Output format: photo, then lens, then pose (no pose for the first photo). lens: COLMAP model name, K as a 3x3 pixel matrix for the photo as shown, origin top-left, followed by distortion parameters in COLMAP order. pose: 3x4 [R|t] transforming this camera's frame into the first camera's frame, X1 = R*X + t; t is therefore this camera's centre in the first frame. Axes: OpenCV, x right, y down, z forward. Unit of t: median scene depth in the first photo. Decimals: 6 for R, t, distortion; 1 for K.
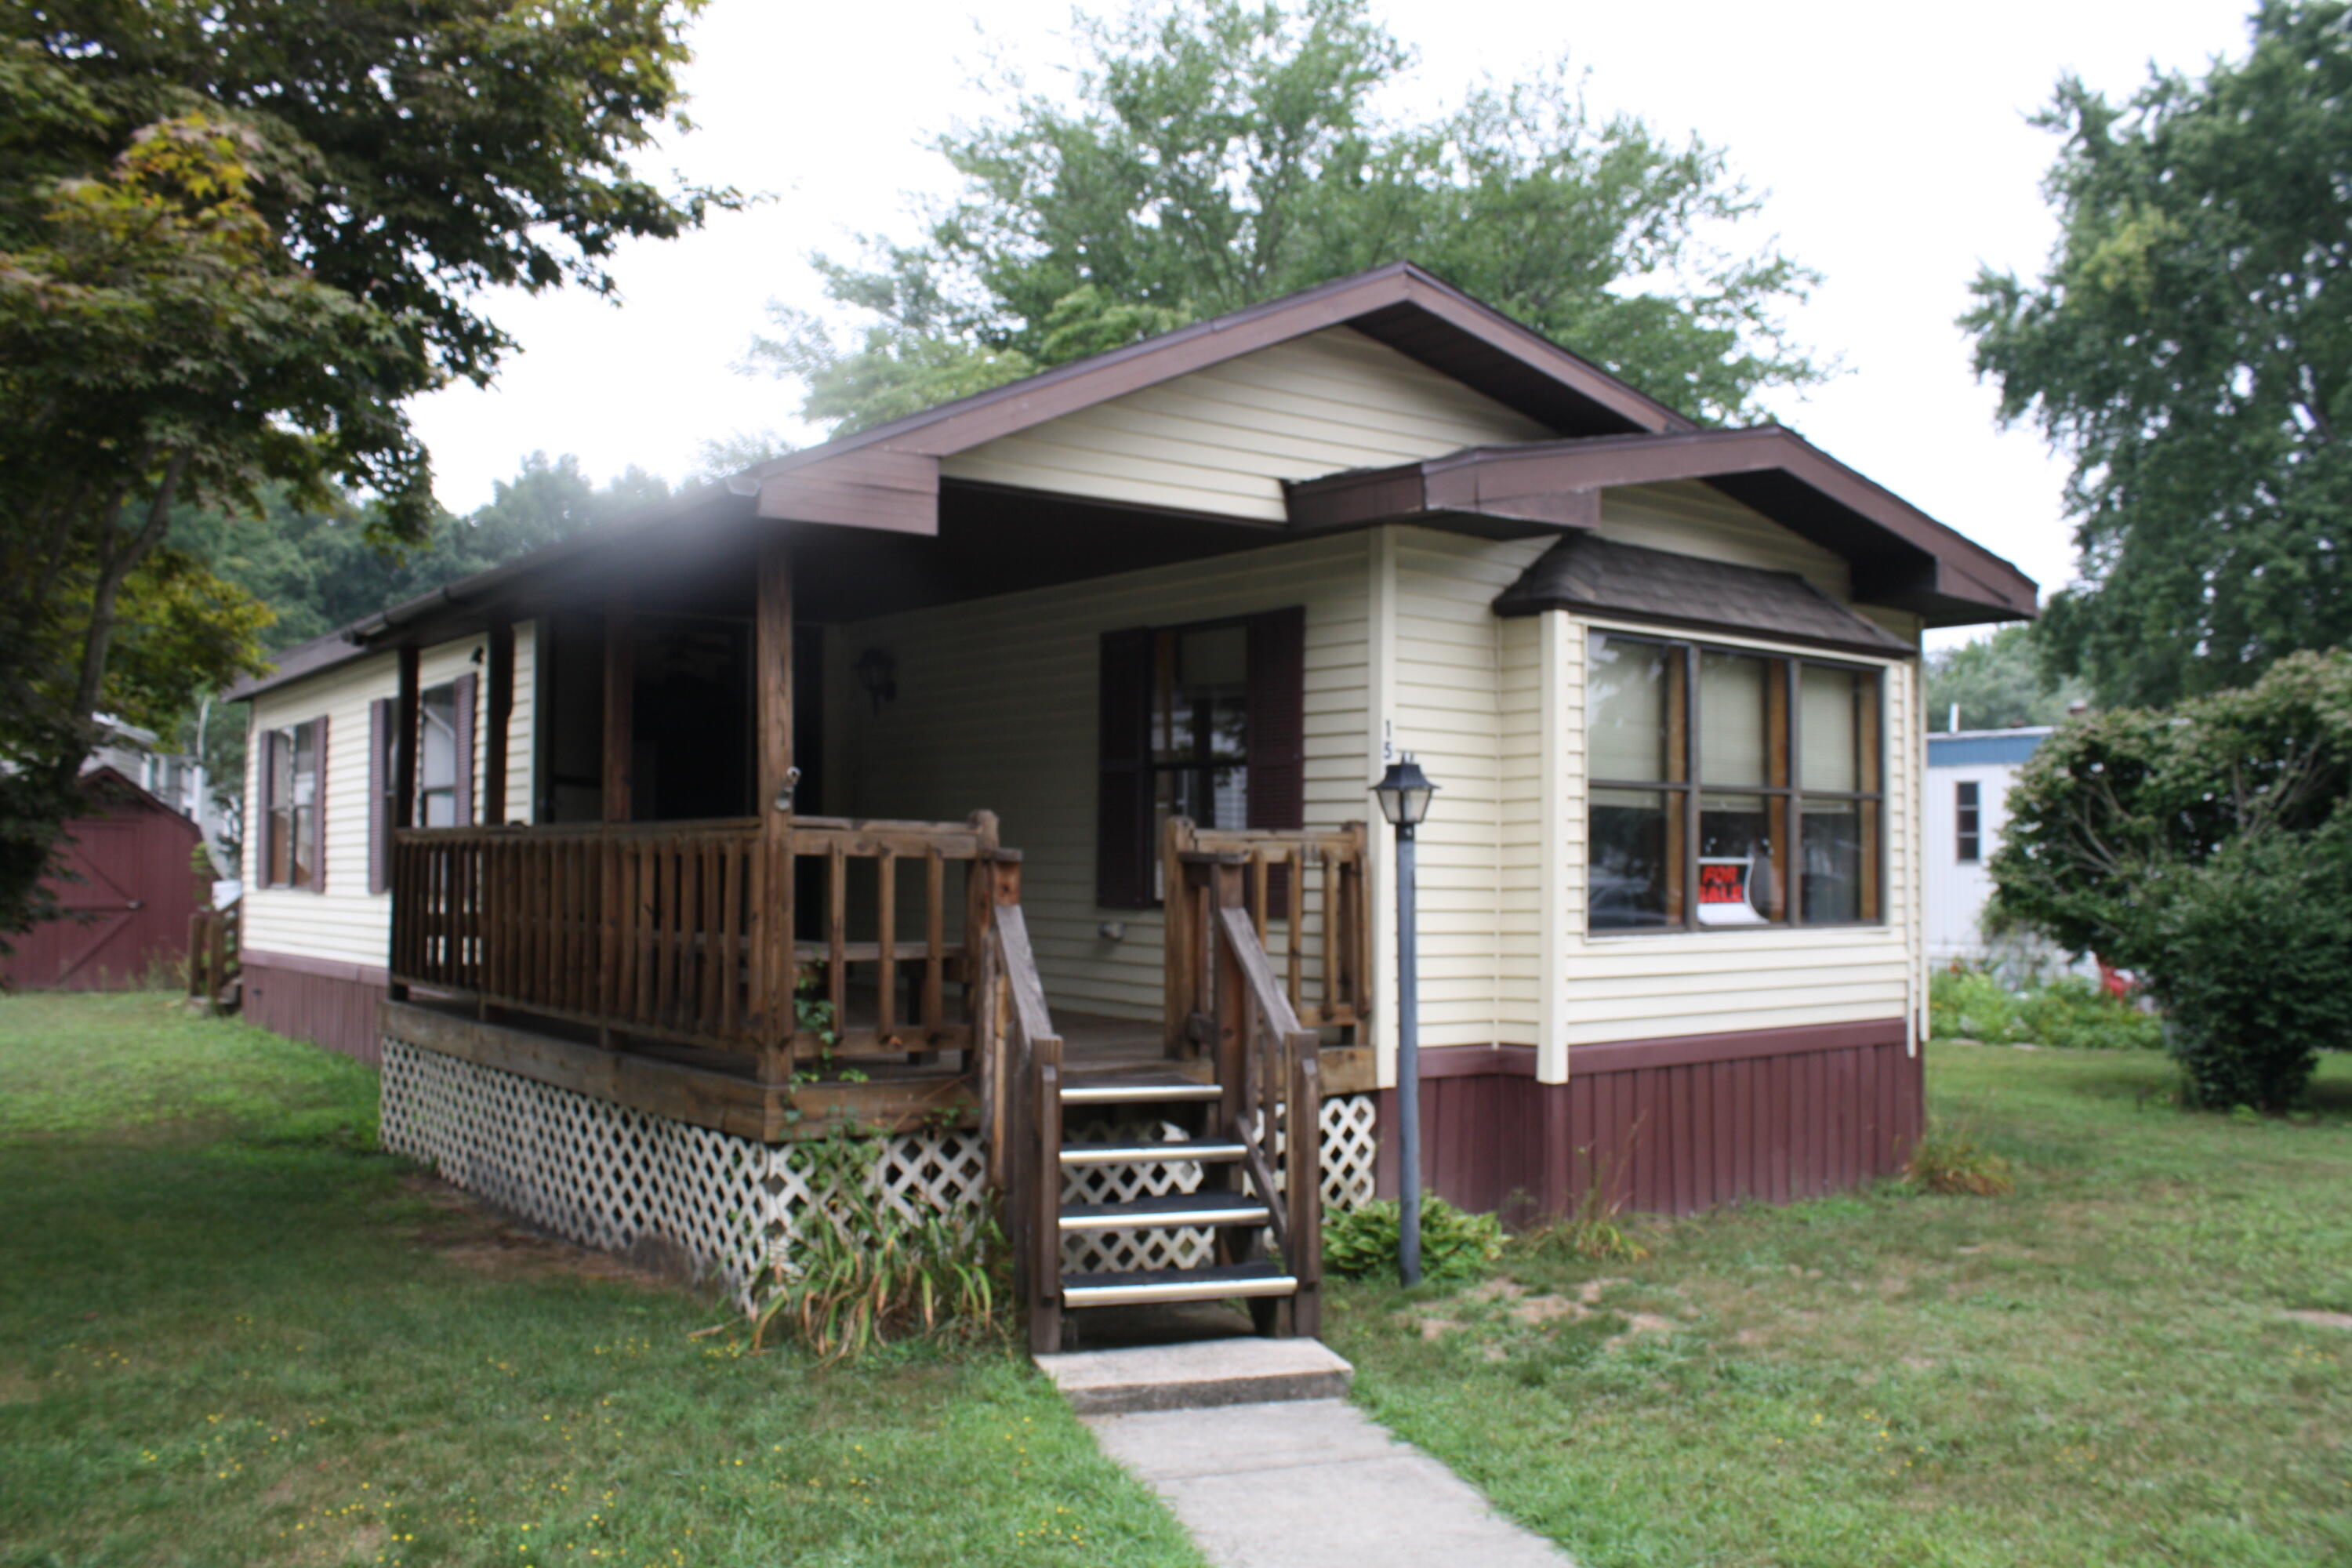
lens RADIAL K [[1964.4, 0, 1192.2], [0, 1964.4, 769.7], [0, 0, 1]] dist [-0.177000, 0.163744]
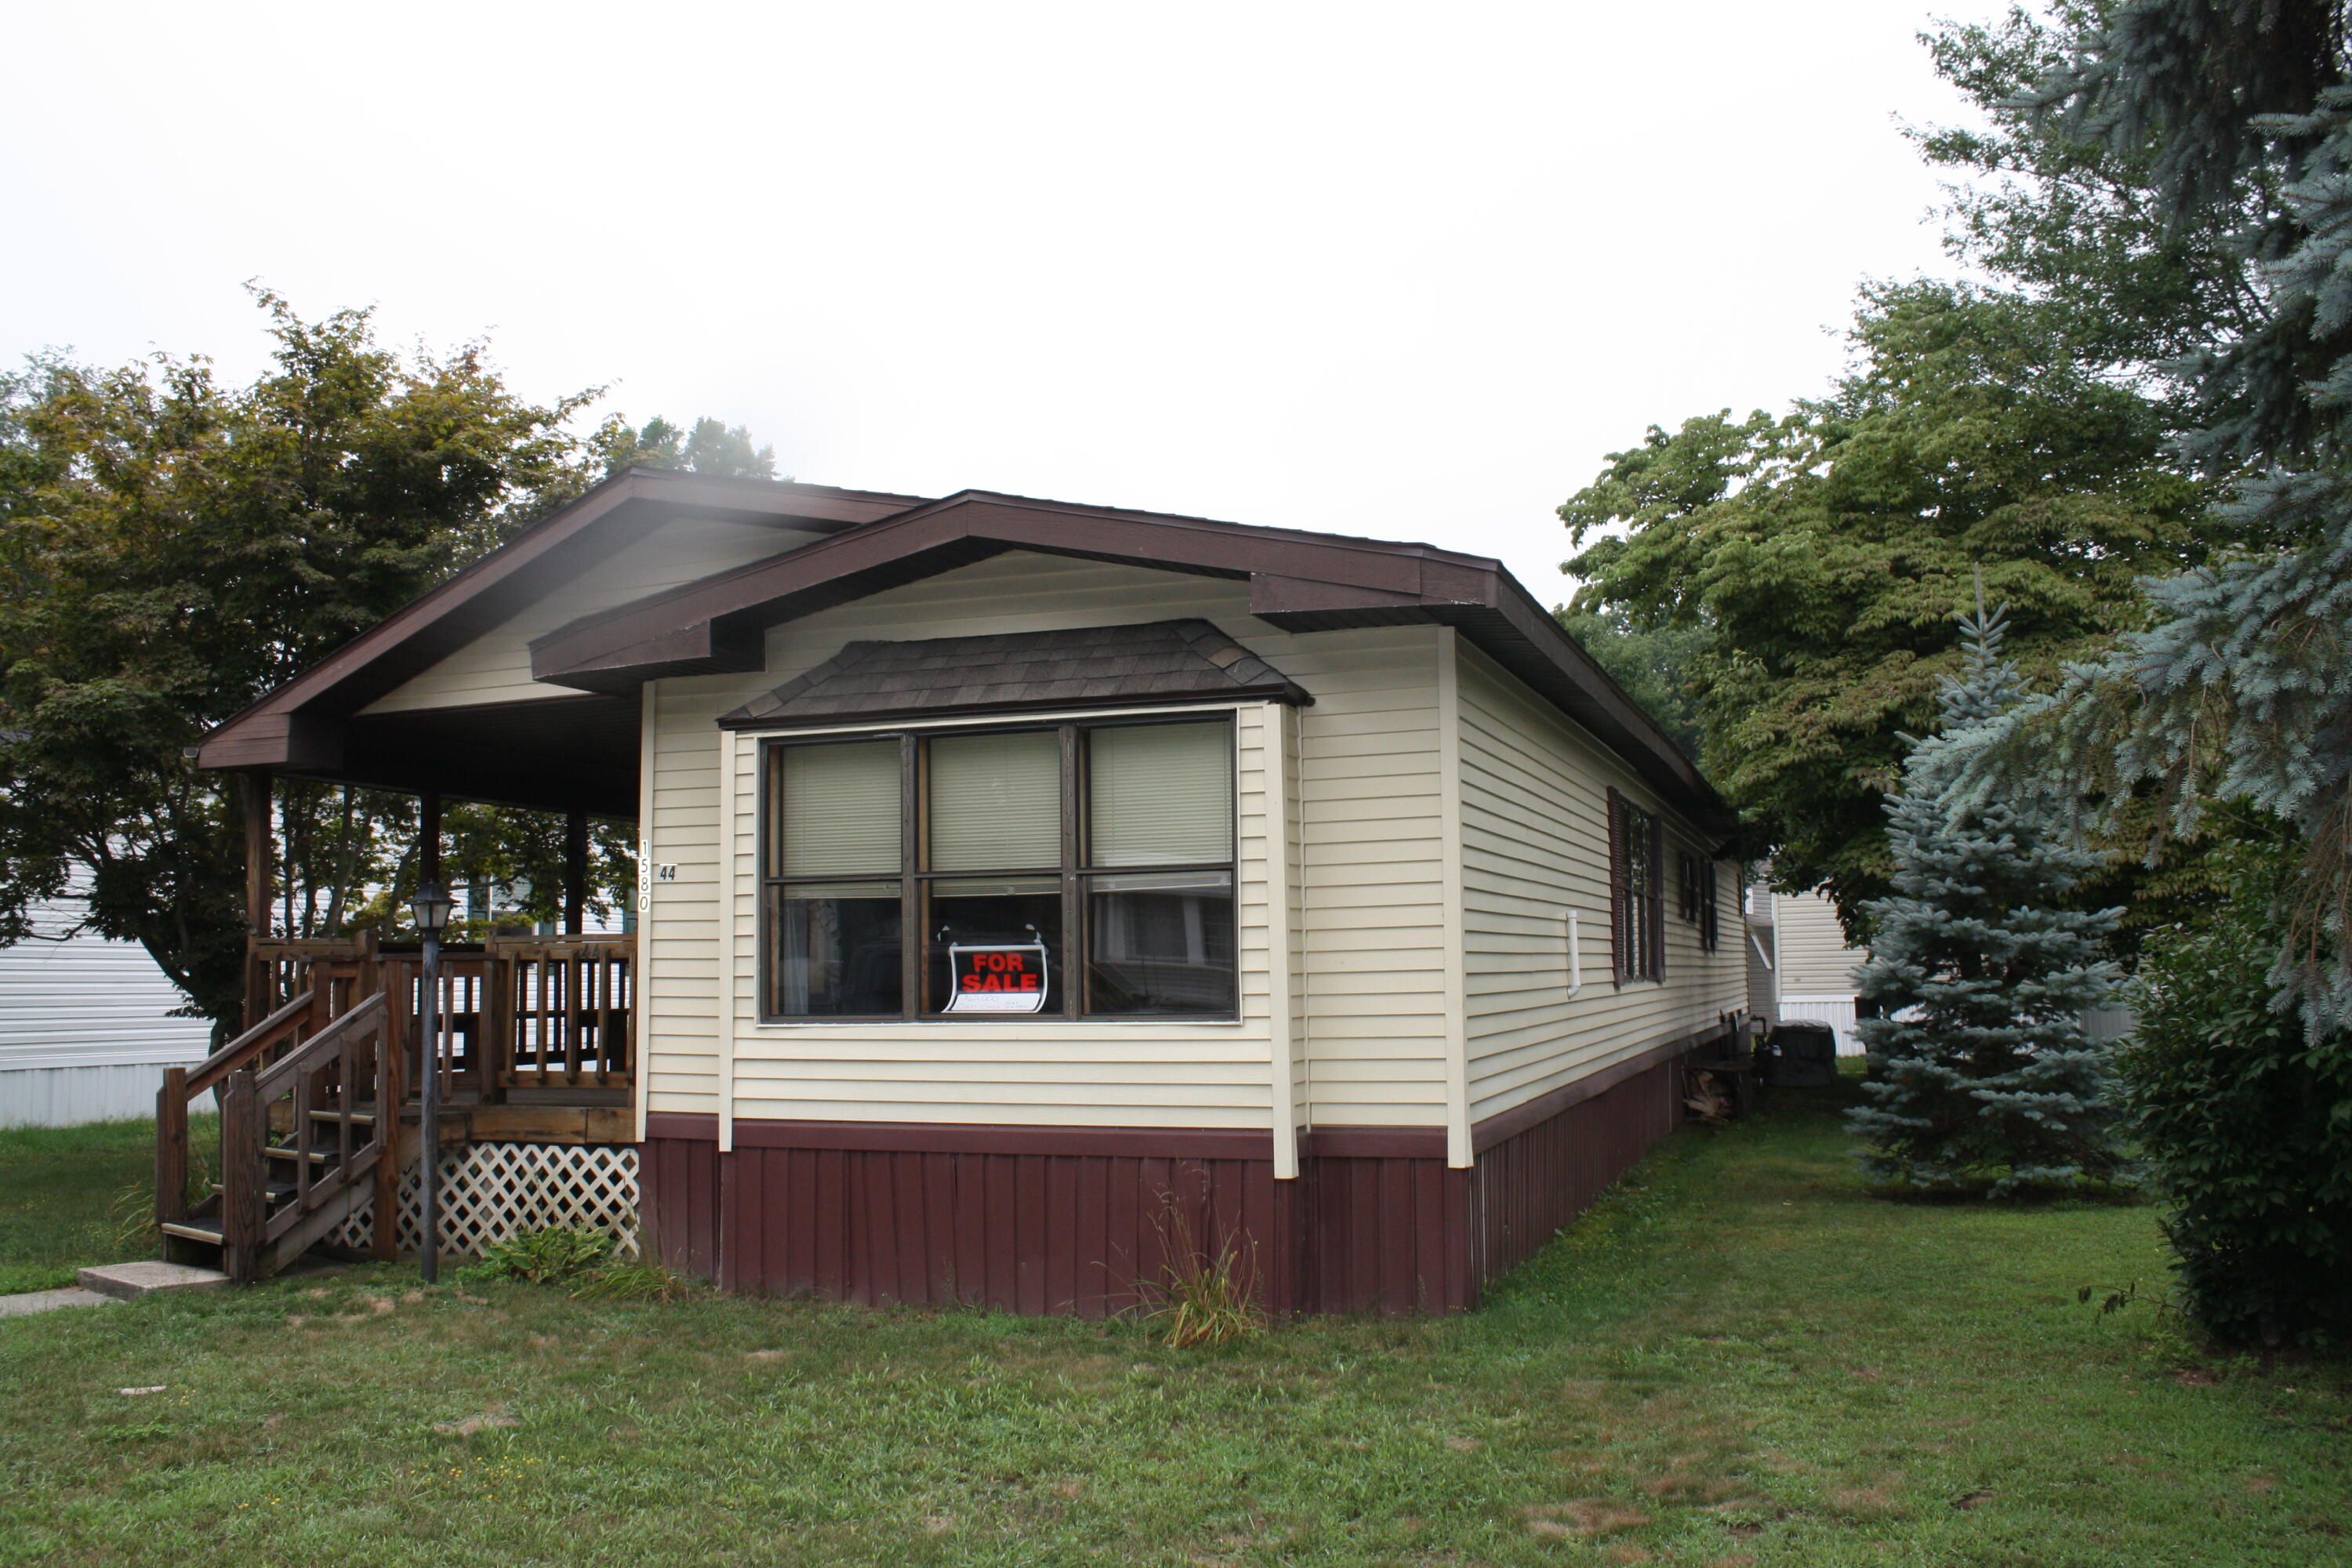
lens RADIAL K [[1964.4, 0, 1192.2], [0, 1964.4, 769.7], [0, 0, 1]] dist [-0.177000, 0.163744]
pose [[0.521164, -0.111868, -0.846093, 1.272484], [0.058483, 0.993723, -0.095364, 0.063381], [0.851450, 0.000218, 0.524435, 0.634571]]
